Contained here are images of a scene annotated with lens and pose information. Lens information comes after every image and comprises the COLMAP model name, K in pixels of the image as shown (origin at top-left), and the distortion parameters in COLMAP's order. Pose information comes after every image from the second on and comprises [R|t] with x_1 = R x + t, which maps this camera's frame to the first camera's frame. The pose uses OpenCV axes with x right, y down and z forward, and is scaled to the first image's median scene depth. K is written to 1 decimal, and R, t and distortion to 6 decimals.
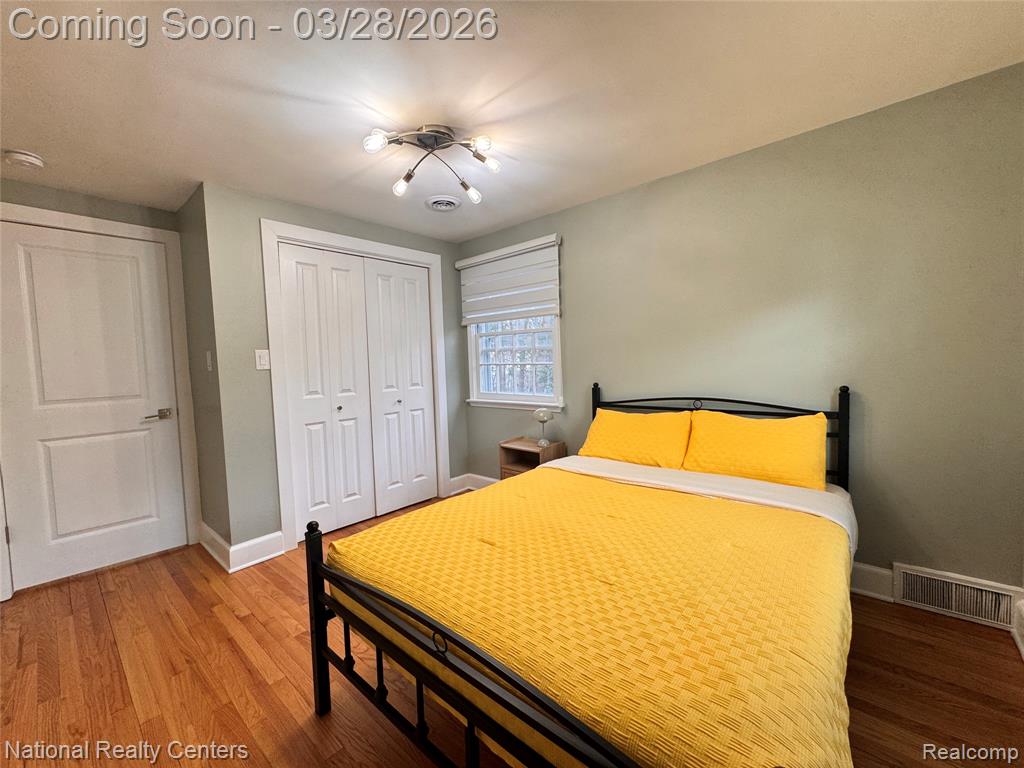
lens RADIAL K [[411.3, 0, 511.0], [0, 411.3, 386.0], [0, 0, 1]] dist [-0.002393, 0.000735]
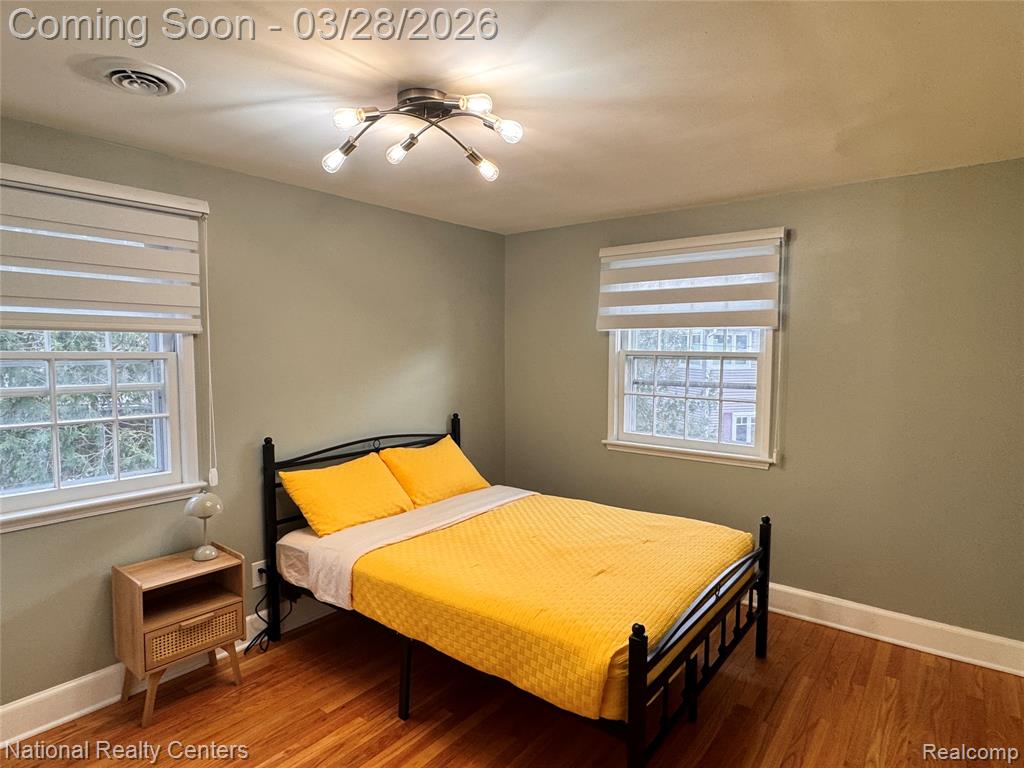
lens RADIAL K [[579.5, 0, 510.7], [0, 579.5, 383.1], [0, 0, 1]] dist [-0.001800, 0.000100]
pose [[-0.066516, -0.019446, 0.997596, -0.986789], [0.066890, 0.997474, 0.023903, -0.117599], [-0.995541, 0.068319, -0.065047, 0.805946]]
